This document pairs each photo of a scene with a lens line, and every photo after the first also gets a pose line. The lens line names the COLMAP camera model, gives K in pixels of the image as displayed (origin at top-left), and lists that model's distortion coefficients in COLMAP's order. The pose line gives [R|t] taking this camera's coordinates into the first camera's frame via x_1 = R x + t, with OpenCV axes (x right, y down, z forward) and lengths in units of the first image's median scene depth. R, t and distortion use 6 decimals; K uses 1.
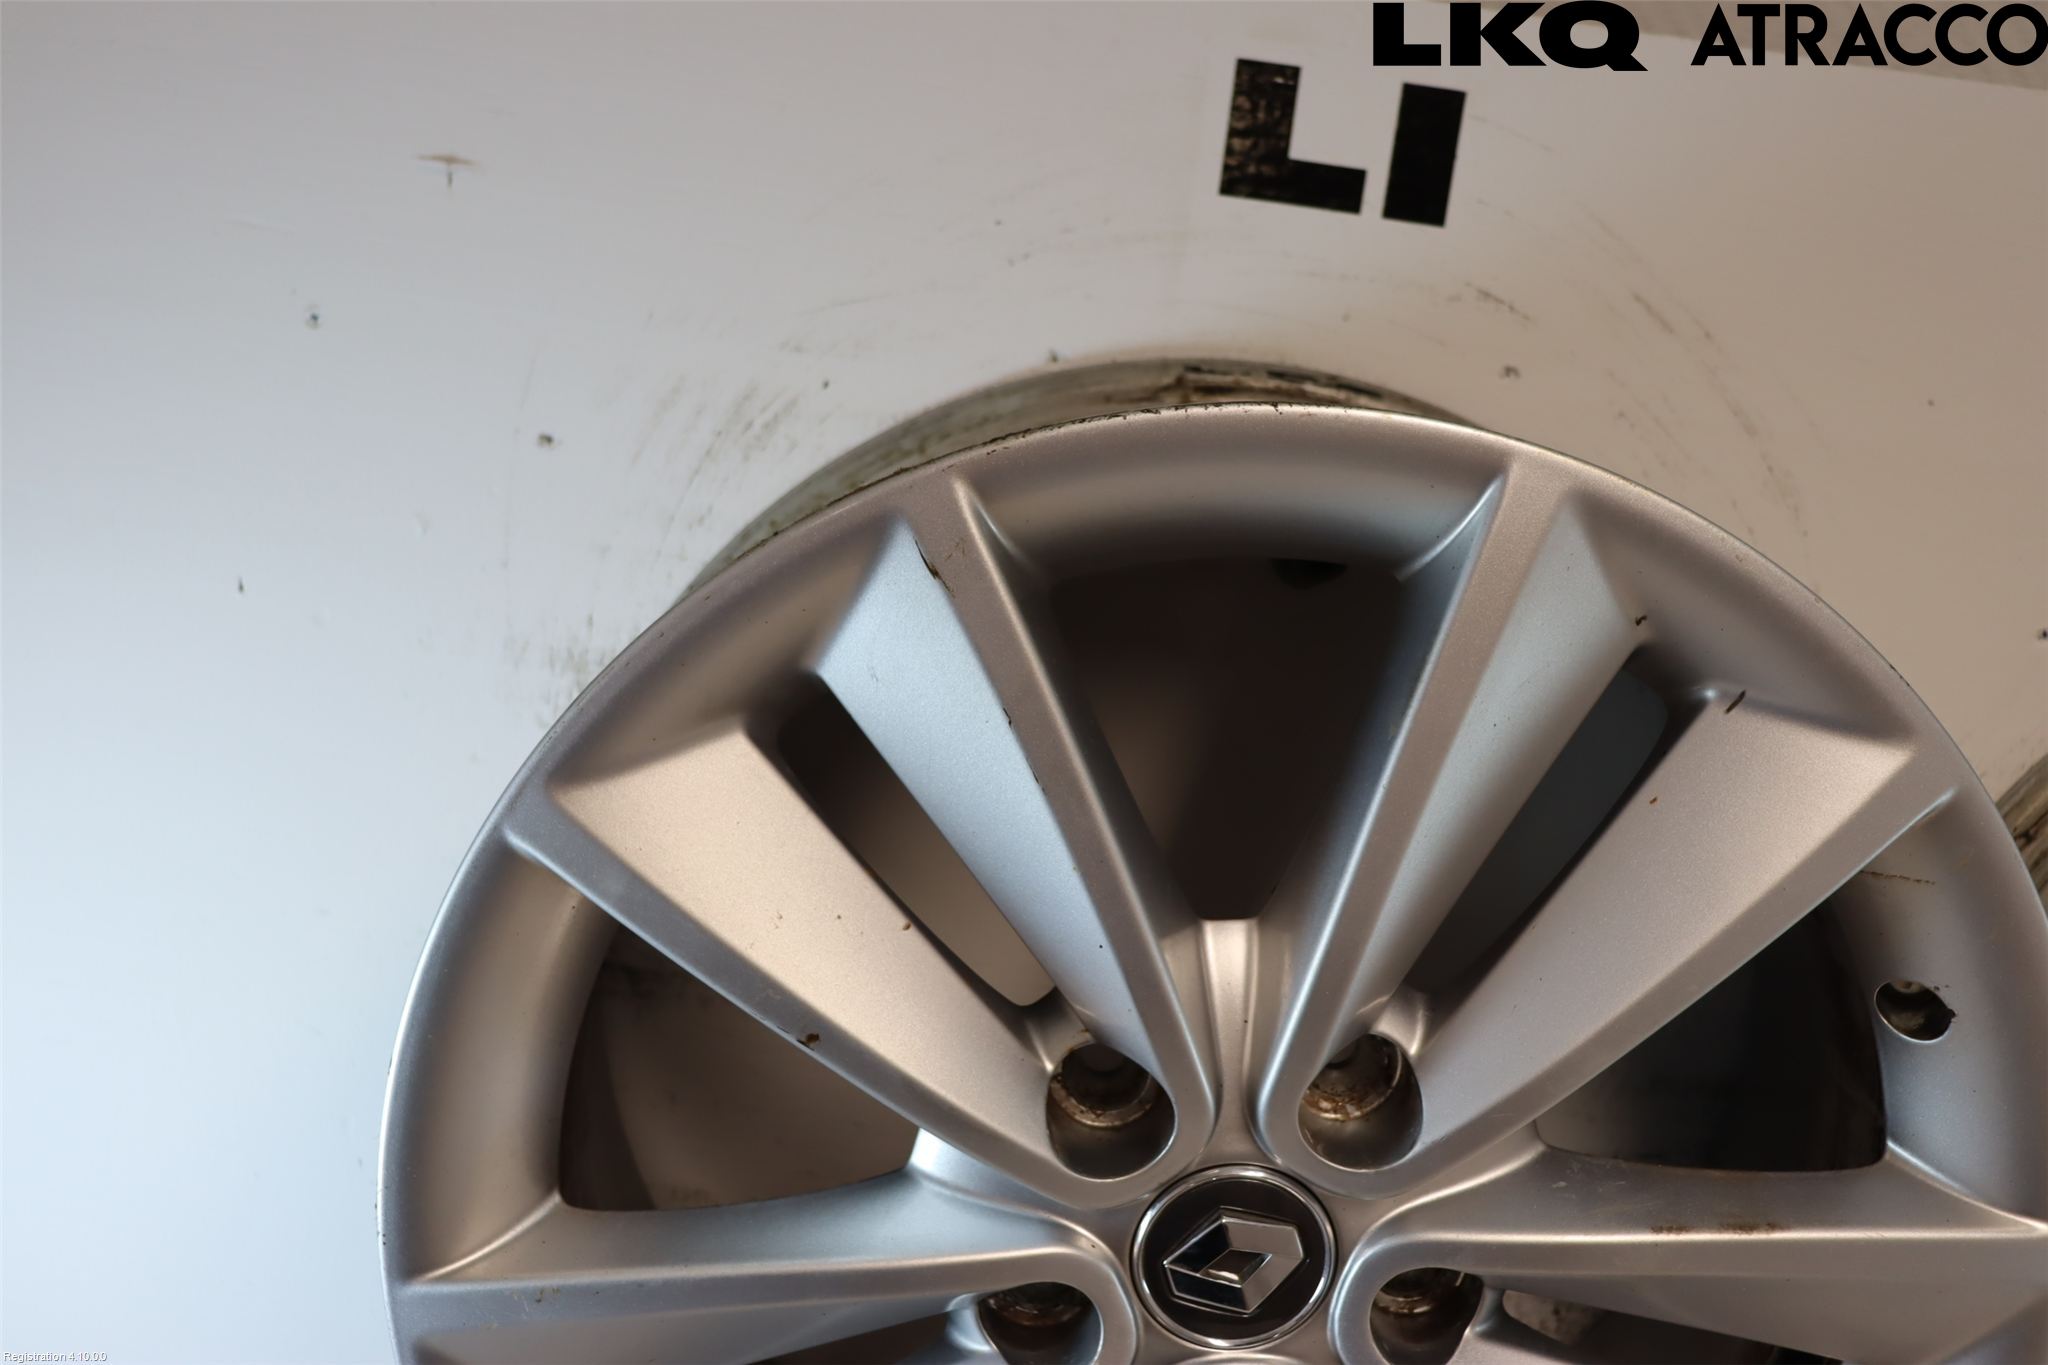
lens RADIAL K [[1964.6, 0, 1024.0], [0, 1964.6, 682.5], [0, 0, 1]] dist [-0.138567, 0.146917]
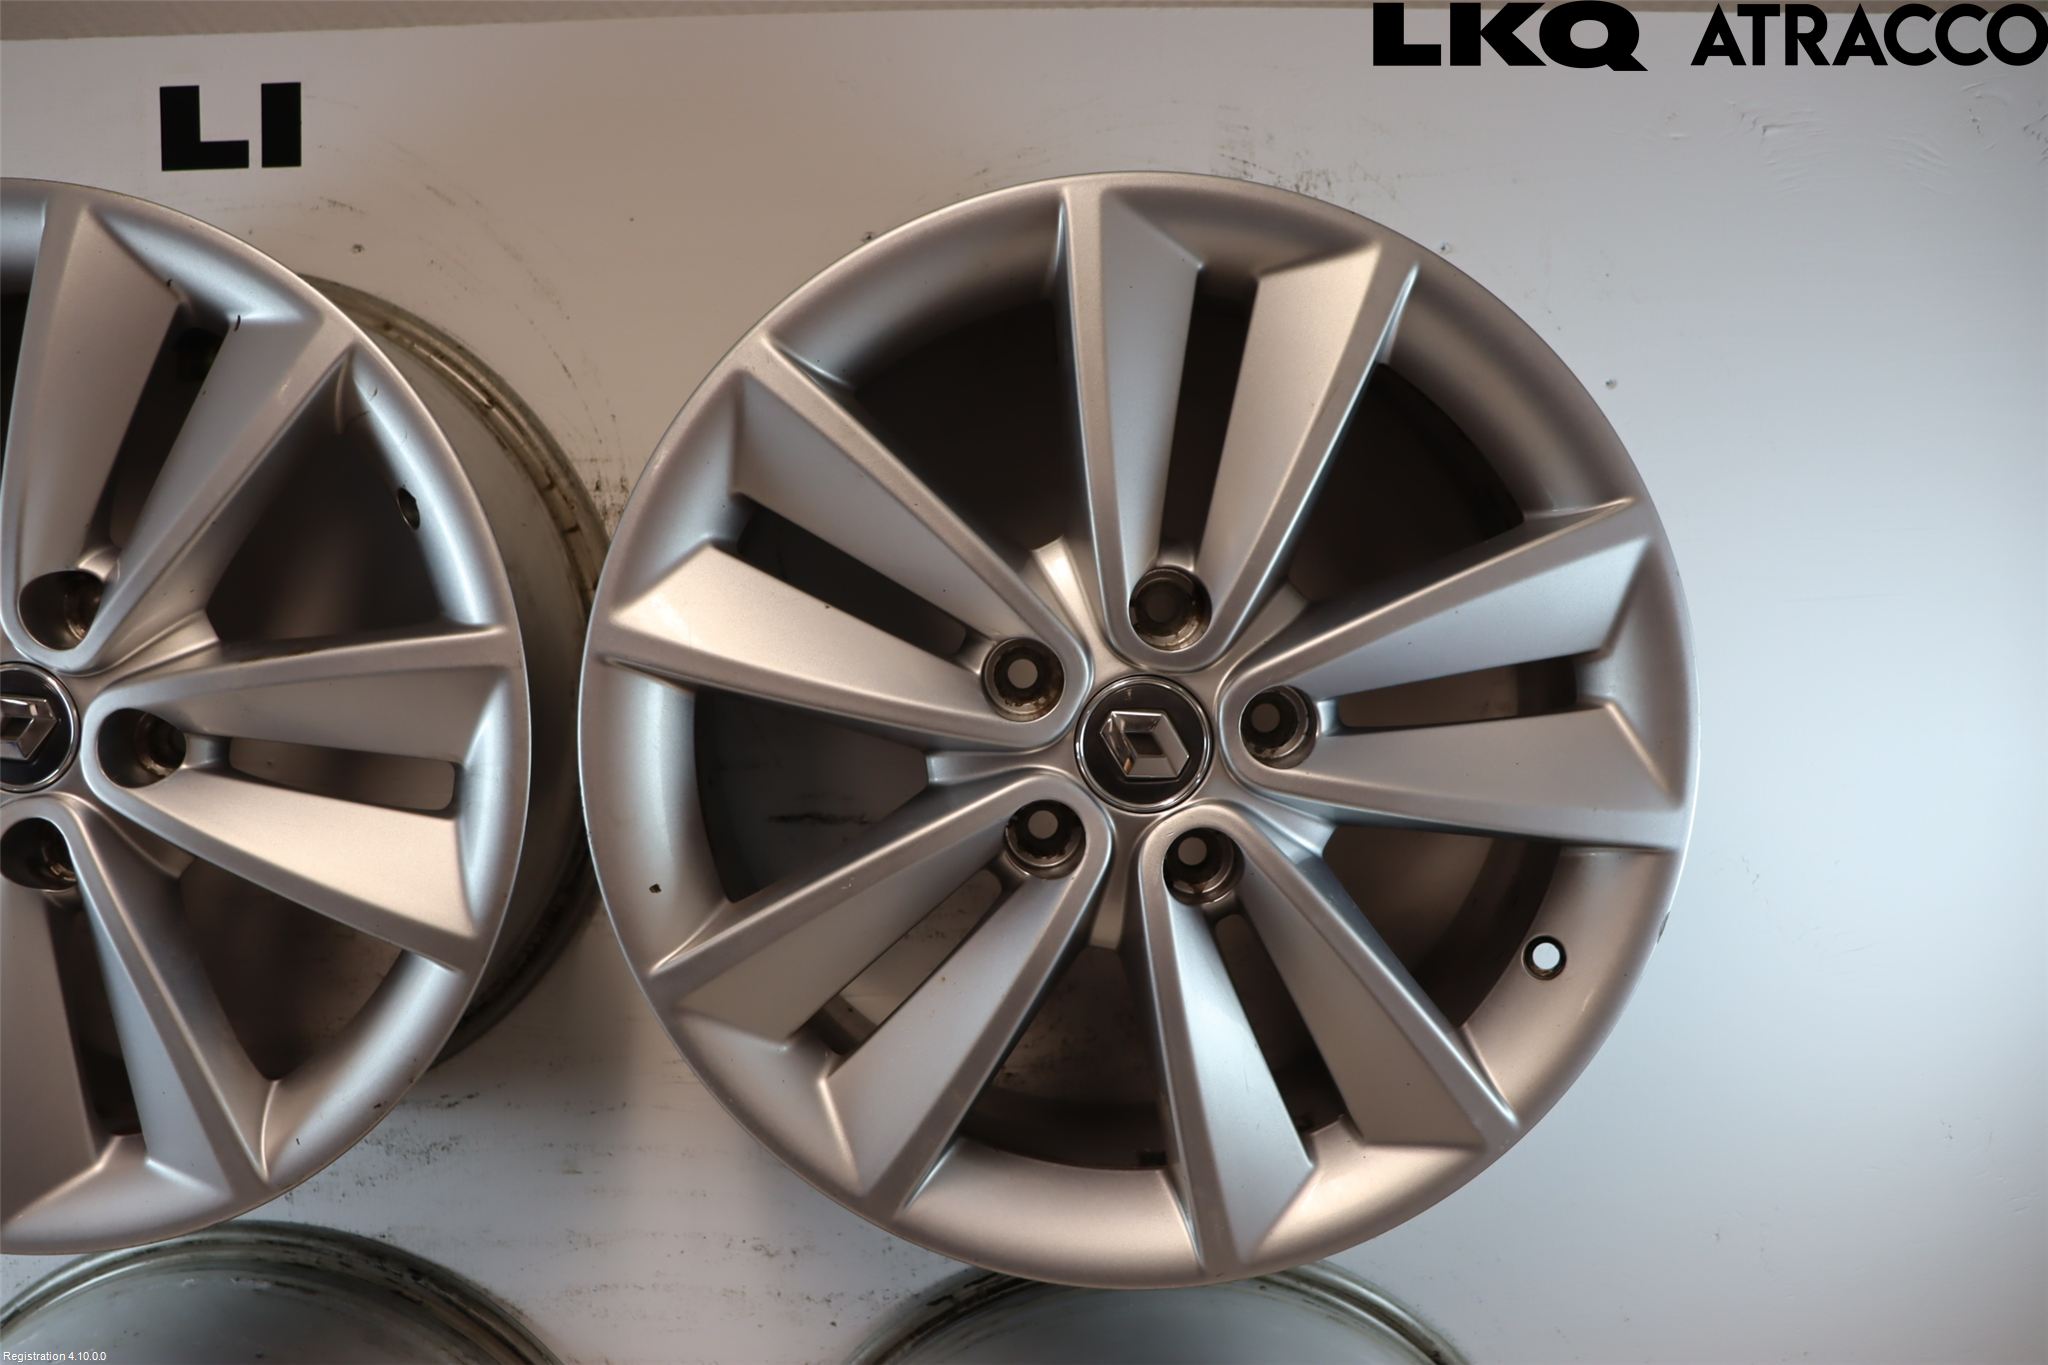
lens RADIAL K [[1744.4, 0, 1024.0], [0, 1744.4, 682.5], [0, 0, 1]] dist [-0.180414, 0.180670]
pose [[0.989721, -0.139987, -0.029252, 0.971638], [0.133194, 0.976772, -0.167859, 0.603542], [0.052071, 0.162237, 0.985377, -0.314212]]
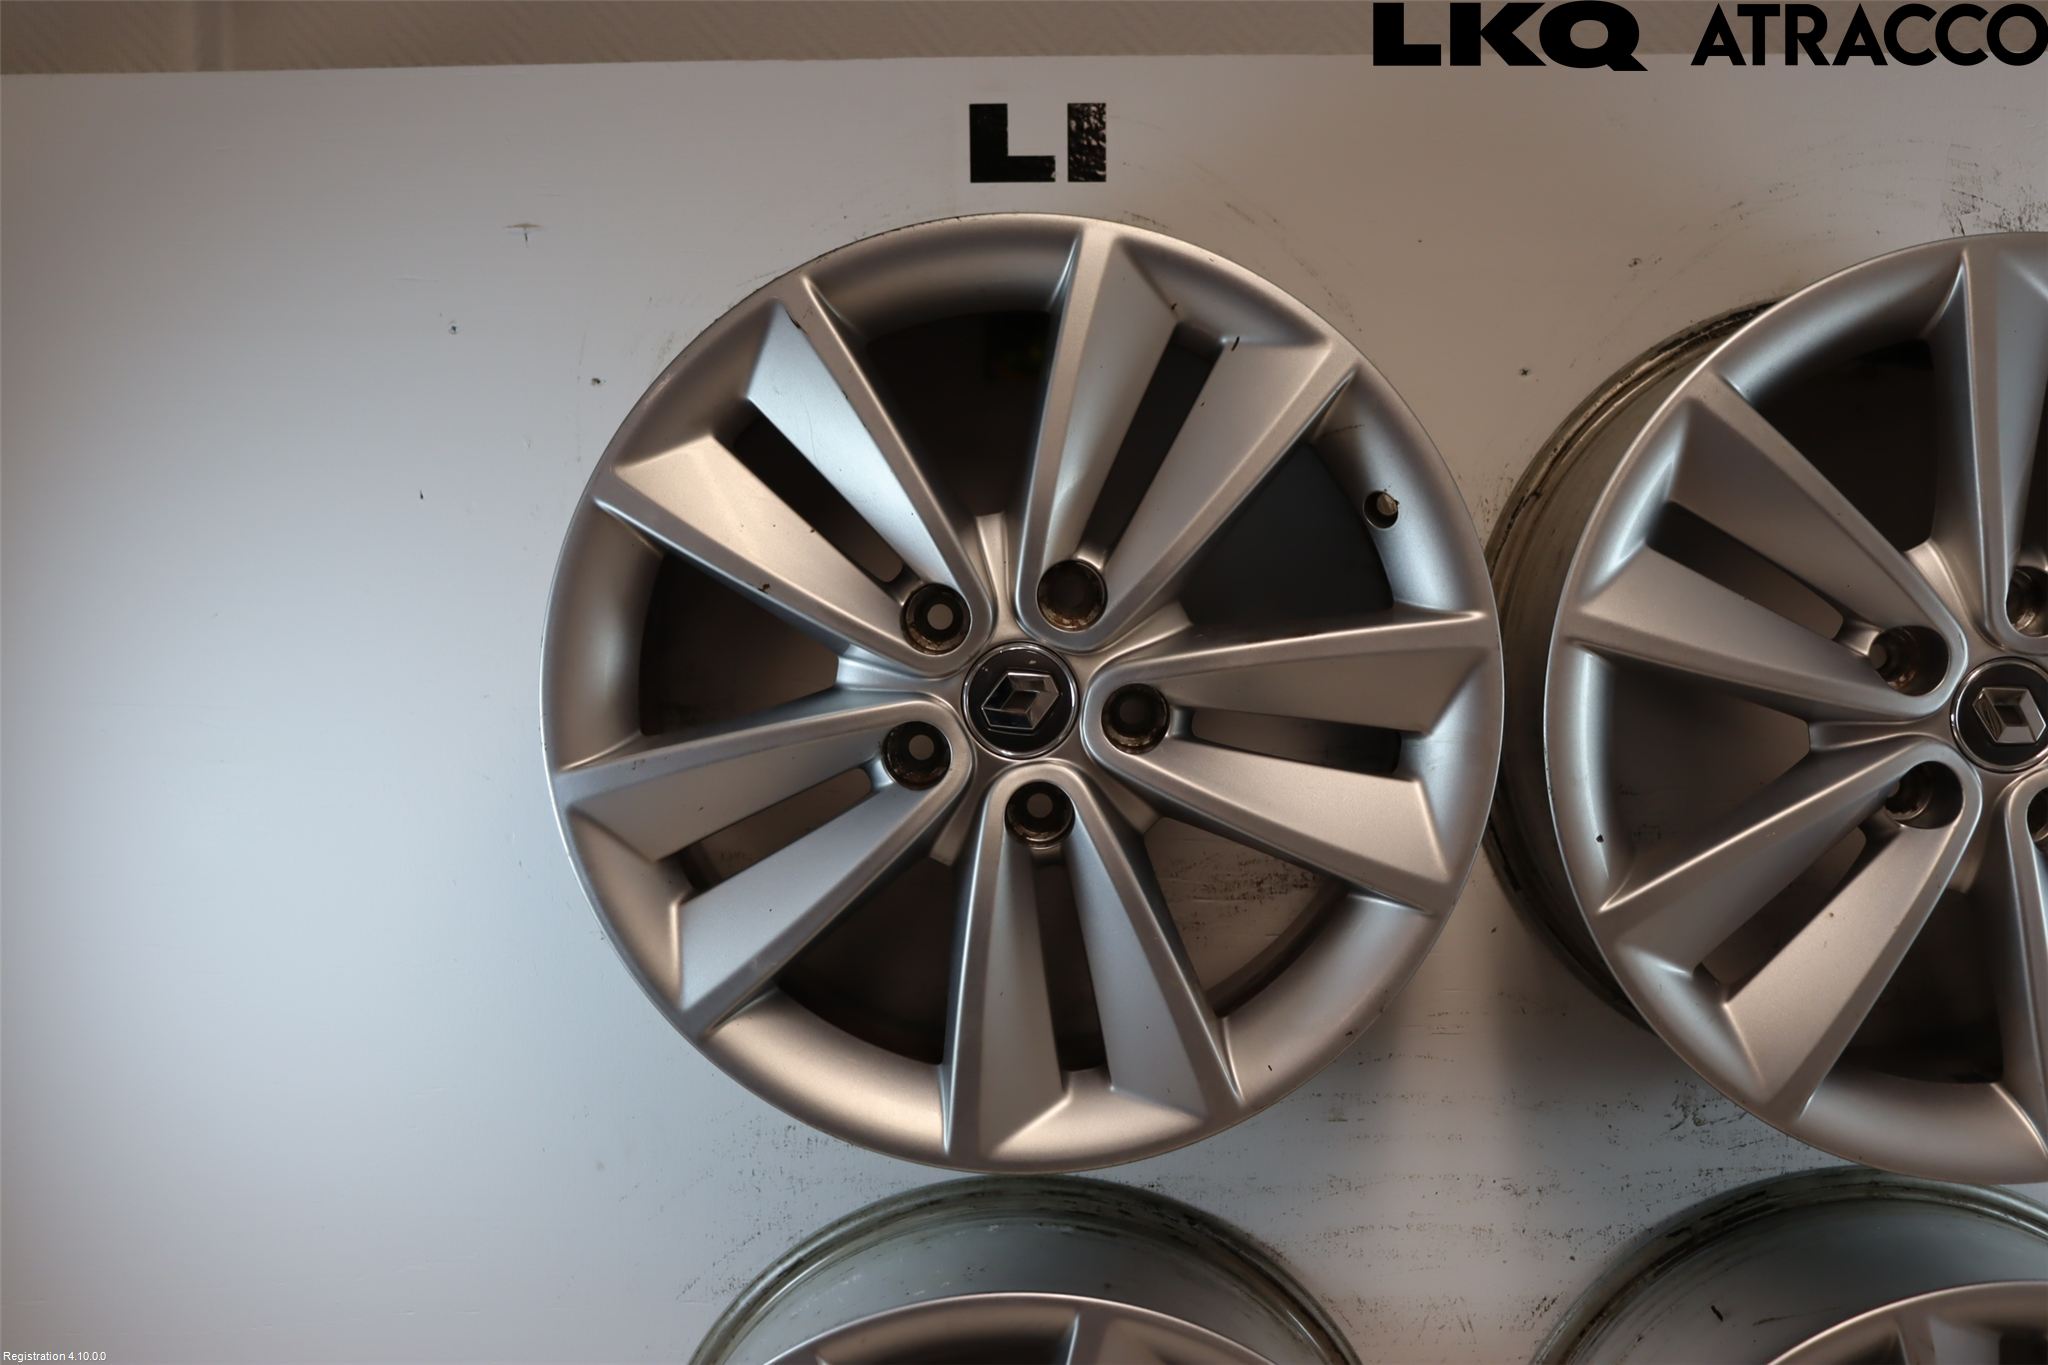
lens RADIAL K [[2018.2, 0, 1024.0], [0, 2018.2, 682.5], [0, 0, 1]] dist [-0.121360, 0.180384]
pose [[0.990115, -0.138004, -0.025062, 0.160913], [0.131956, 0.977071, -0.167094, 0.590468], [0.047547, 0.162135, 0.985622, -0.815376]]
